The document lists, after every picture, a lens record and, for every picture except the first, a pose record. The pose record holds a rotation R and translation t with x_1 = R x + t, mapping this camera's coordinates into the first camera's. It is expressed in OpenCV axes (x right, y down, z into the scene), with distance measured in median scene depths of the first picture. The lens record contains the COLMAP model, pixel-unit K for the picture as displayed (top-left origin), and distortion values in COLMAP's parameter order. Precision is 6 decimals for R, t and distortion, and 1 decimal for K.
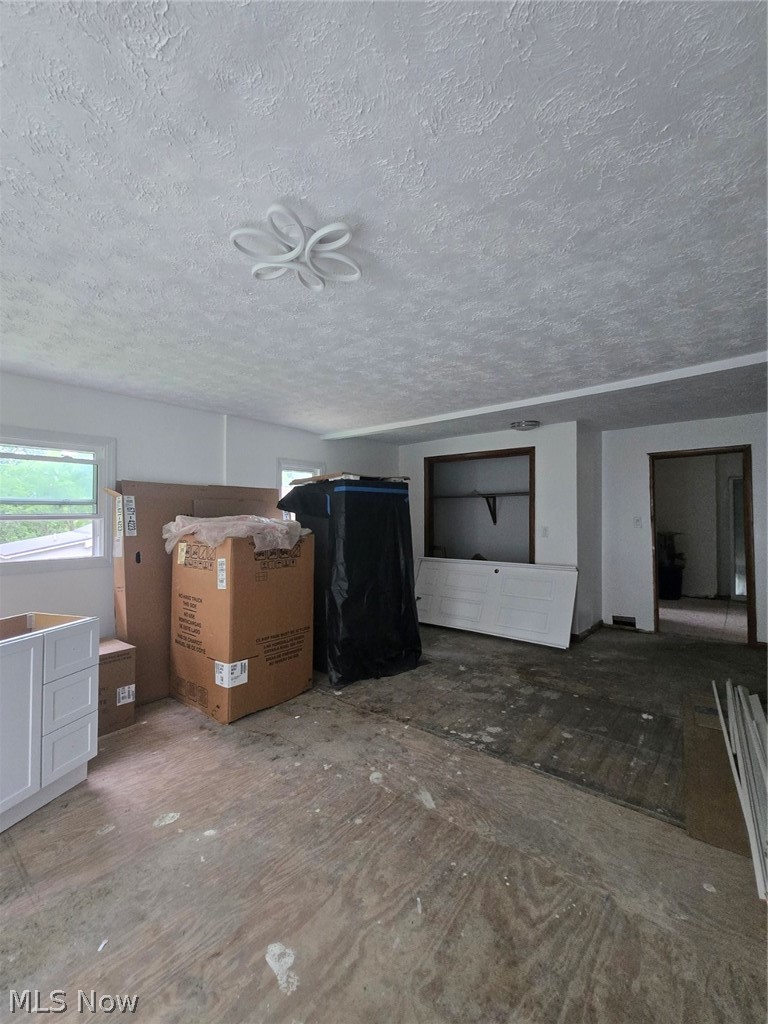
lens RADIAL K [[443.9, 0, 381.3], [0, 443.9, 510.9], [0, 0, 1]] dist [0.002957, 0.000027]
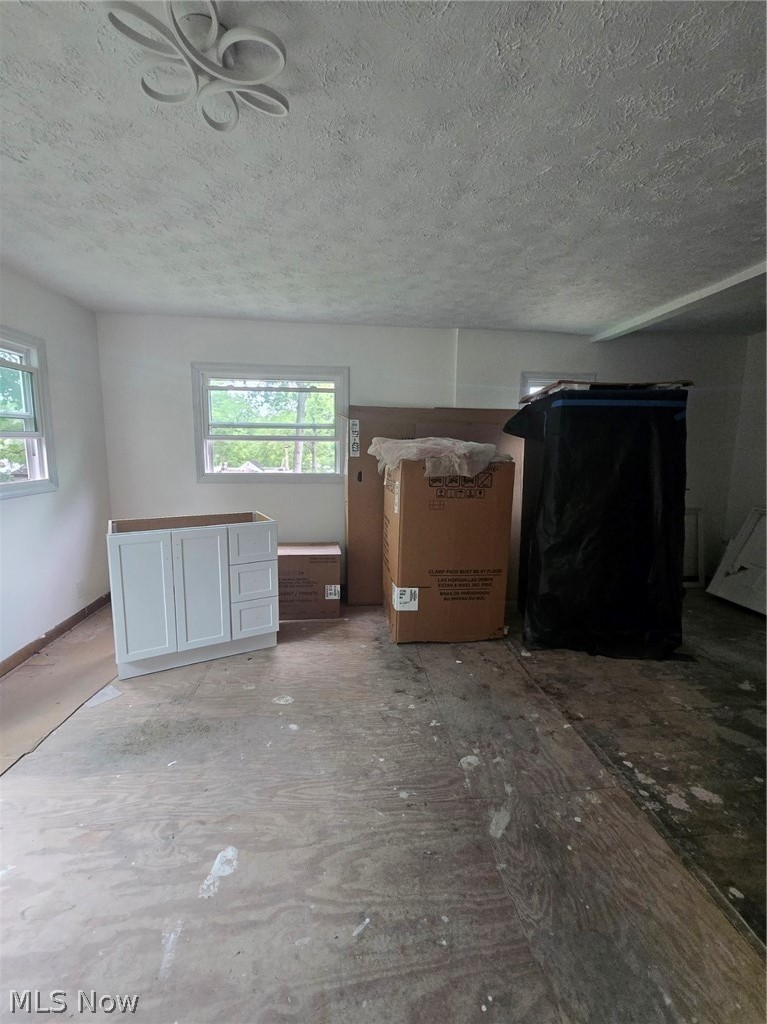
lens RADIAL K [[443.9, 0, 380.8], [0, 443.9, 510.9], [0, 0, 1]] dist [0.002957, 0.000027]
pose [[0.707038, 0.115083, -0.697749, 0.300829], [-0.007974, 0.987904, 0.154859, 0.020283], [0.707131, -0.103927, 0.699404, 0.289361]]
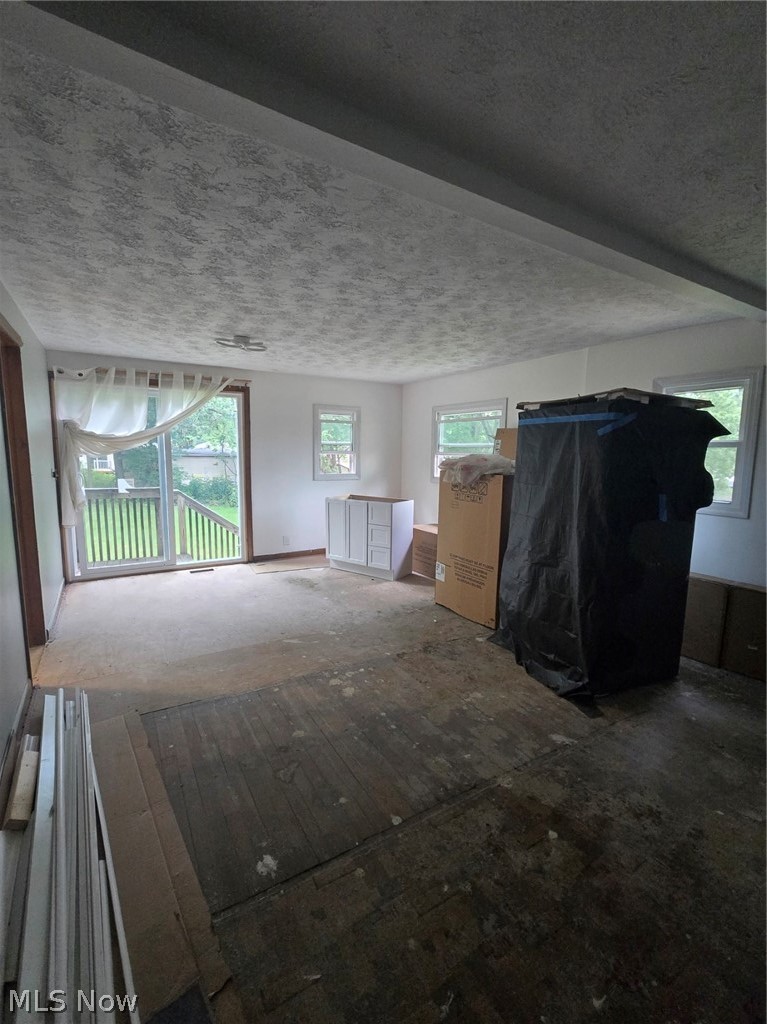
lens RADIAL K [[443.9, 0, 380.8], [0, 443.9, 510.9], [0, 0, 1]] dist [0.002957, 0.000027]
pose [[-0.337564, 0.120514, -0.933556, 0.972776], [-0.010266, 0.991240, 0.131672, 0.008078], [0.941247, 0.054031, -0.333369, 1.268591]]
